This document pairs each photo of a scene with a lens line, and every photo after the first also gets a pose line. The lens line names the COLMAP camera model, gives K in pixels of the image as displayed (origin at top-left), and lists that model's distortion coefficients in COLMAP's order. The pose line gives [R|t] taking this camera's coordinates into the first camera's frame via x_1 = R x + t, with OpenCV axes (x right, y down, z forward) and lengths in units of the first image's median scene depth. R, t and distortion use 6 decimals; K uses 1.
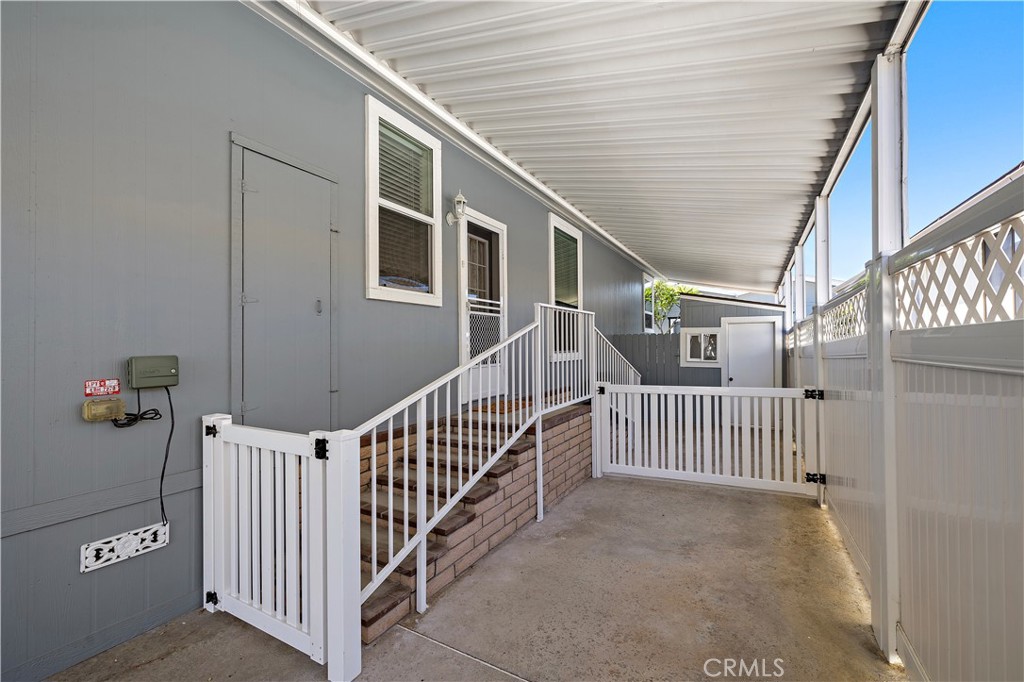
lens RADIAL K [[429.3, 0, 511.9], [0, 429.3, 343.8], [0, 0, 1]] dist [0.000359, 0.000200]
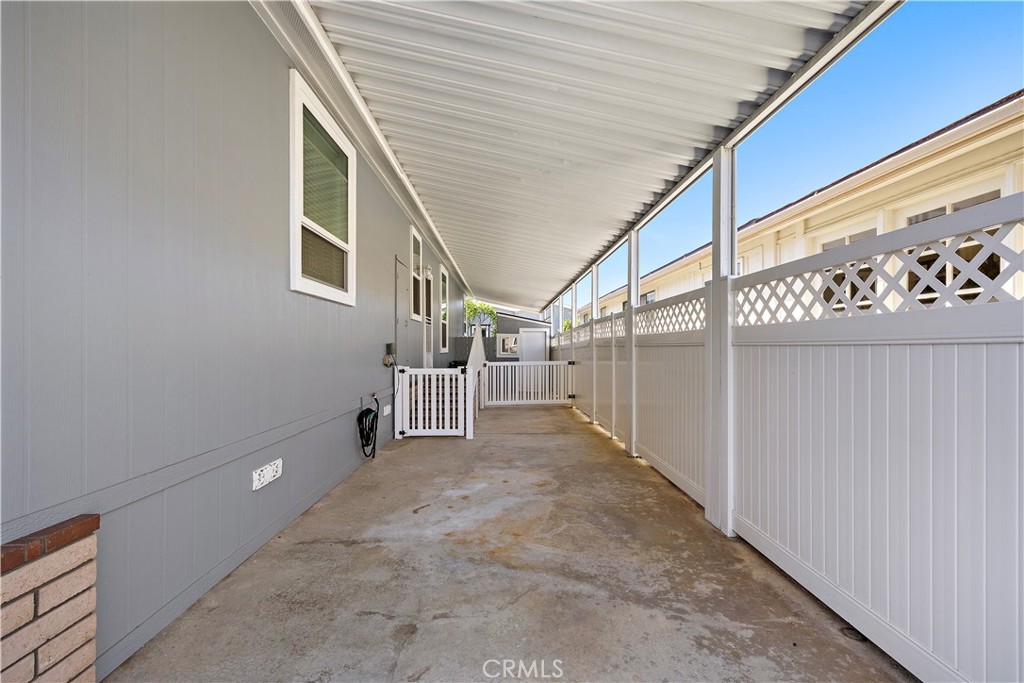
lens RADIAL K [[430.9, 0, 514.6], [0, 430.9, 348.4], [0, 0, 1]] dist [-0.000003, 0.000071]
pose [[0.858099, 0.004804, 0.513462, -0.452973], [-0.008399, 0.999954, 0.004679, 0.012657], [-0.513416, -0.008328, 0.858100, -0.511669]]
